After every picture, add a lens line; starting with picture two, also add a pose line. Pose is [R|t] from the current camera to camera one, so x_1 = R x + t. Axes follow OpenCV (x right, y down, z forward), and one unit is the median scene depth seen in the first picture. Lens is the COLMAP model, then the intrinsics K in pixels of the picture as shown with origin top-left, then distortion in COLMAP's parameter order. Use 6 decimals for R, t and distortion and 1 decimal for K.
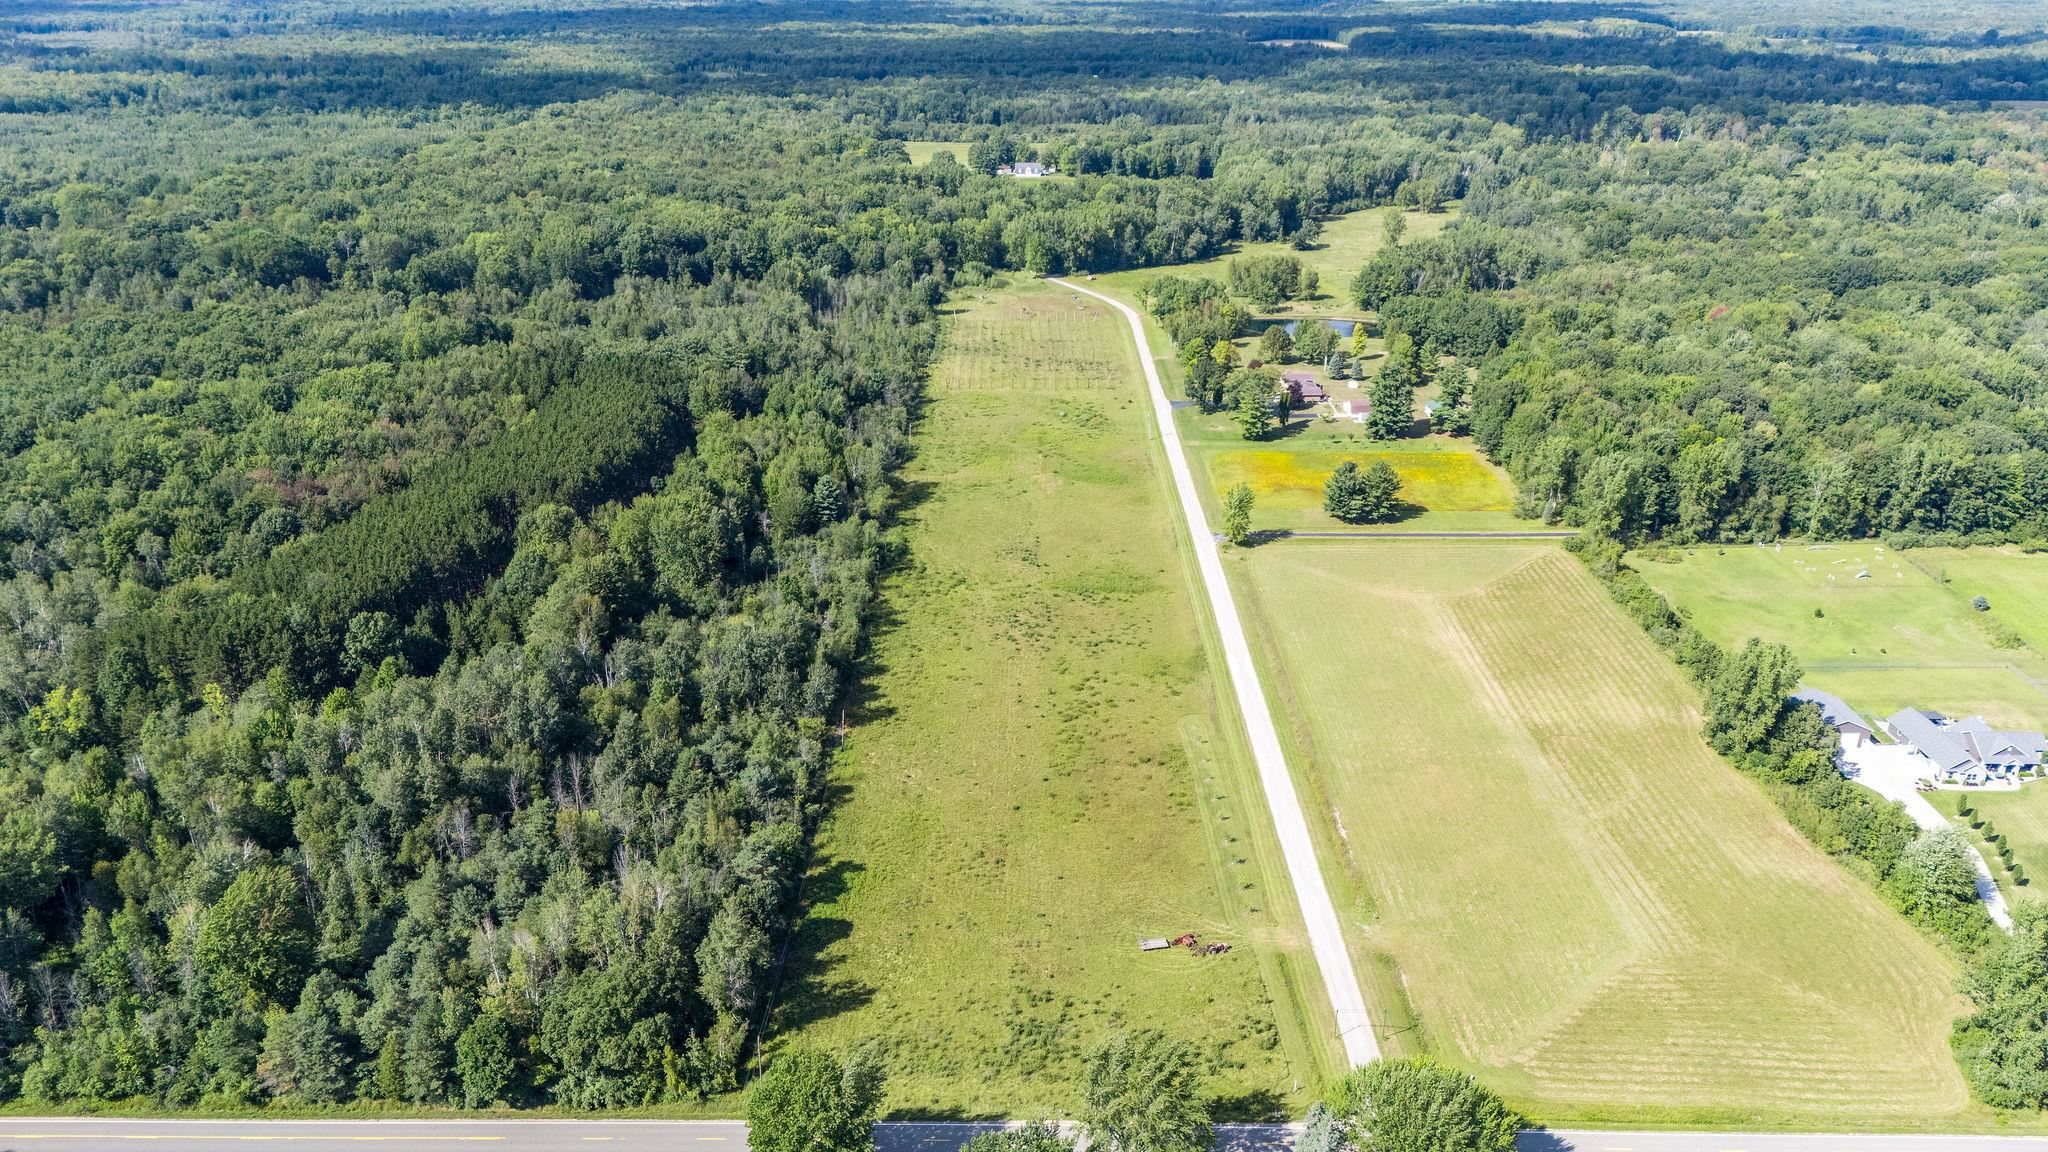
lens RADIAL K [[1501.6, 0, 1019.6], [0, 1501.6, 574.7], [0, 0, 1]] dist [0.089305, -0.111117]
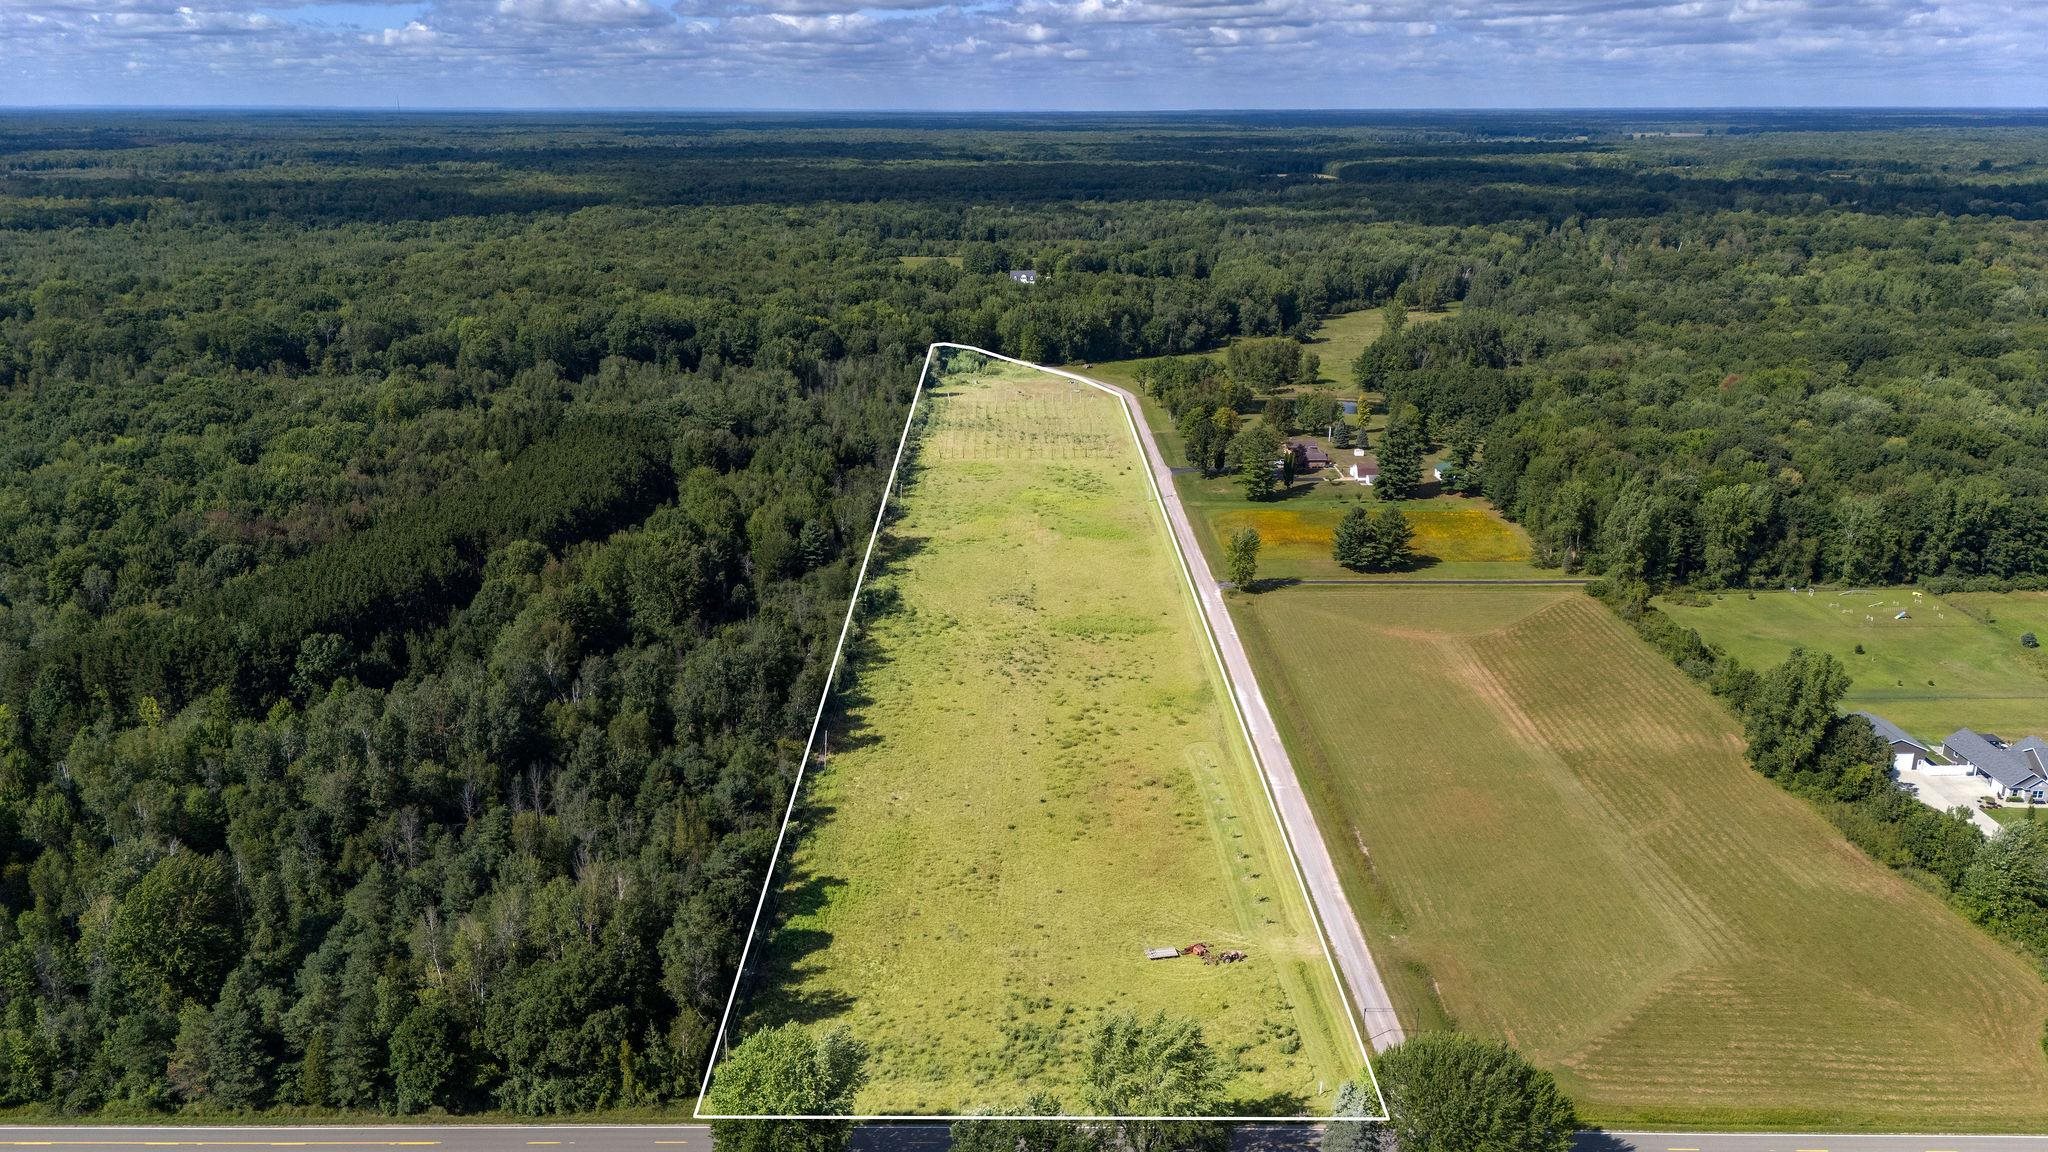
lens RADIAL K [[1537.6, 0, 1019.1], [0, 1537.6, 579.0], [0, 0, 1]] dist [0.096685, -0.118837]
pose [[0.999993, -0.003001, 0.002013, 0.000843], [0.003177, 0.995600, -0.093650, 0.069750], [-0.001723, 0.093656, 0.995603, 0.029907]]
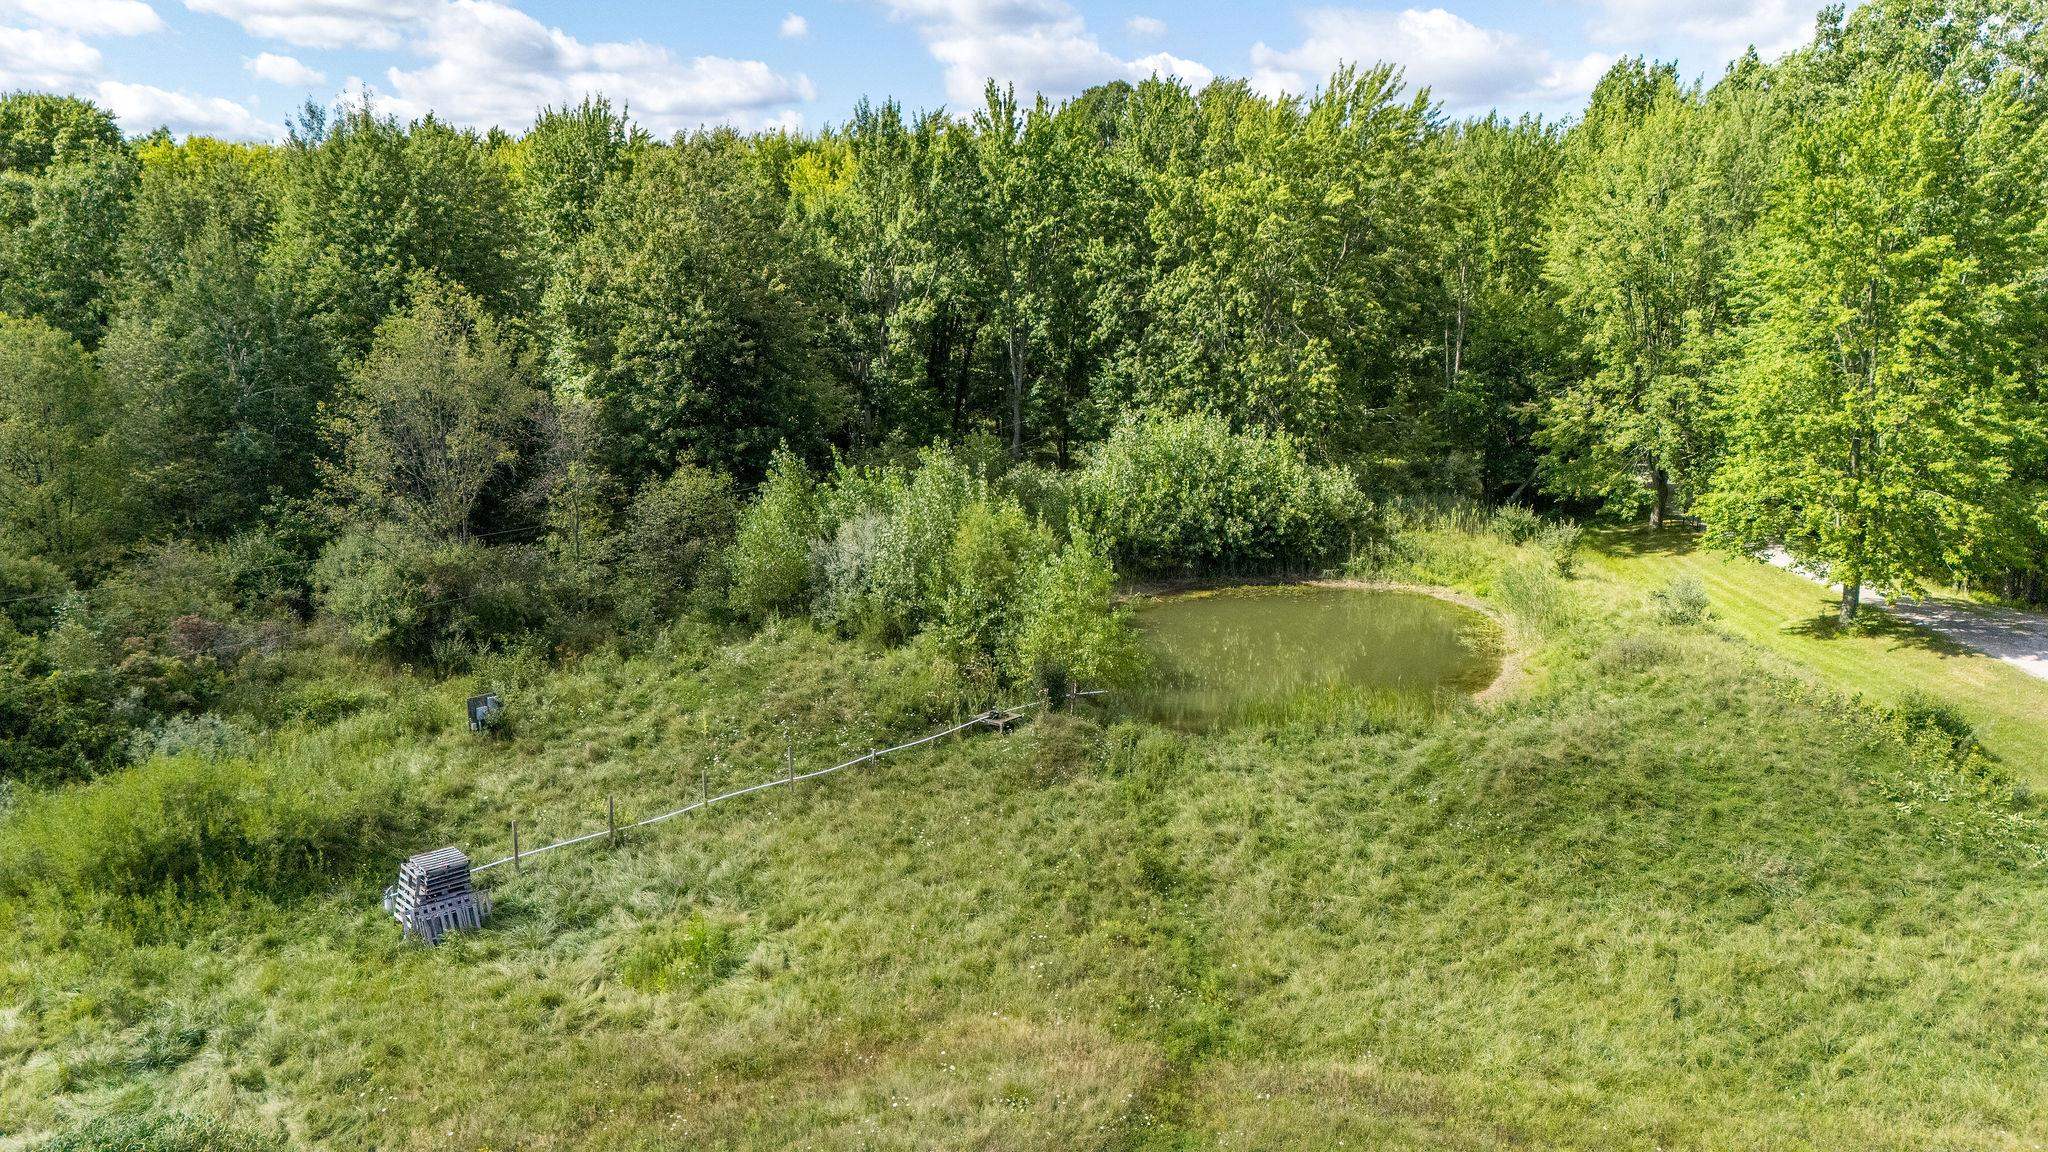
lens RADIAL K [[1502.8, 0, 1019.4], [0, 1502.8, 585.3], [0, 0, 1]] dist [0.057102, -0.046544]
pose [[0.868785, 0.101436, -0.484689, 0.024138], [-0.190481, 0.971940, -0.138022, -0.362415], [0.457088, 0.212236, 0.863728, 1.830012]]
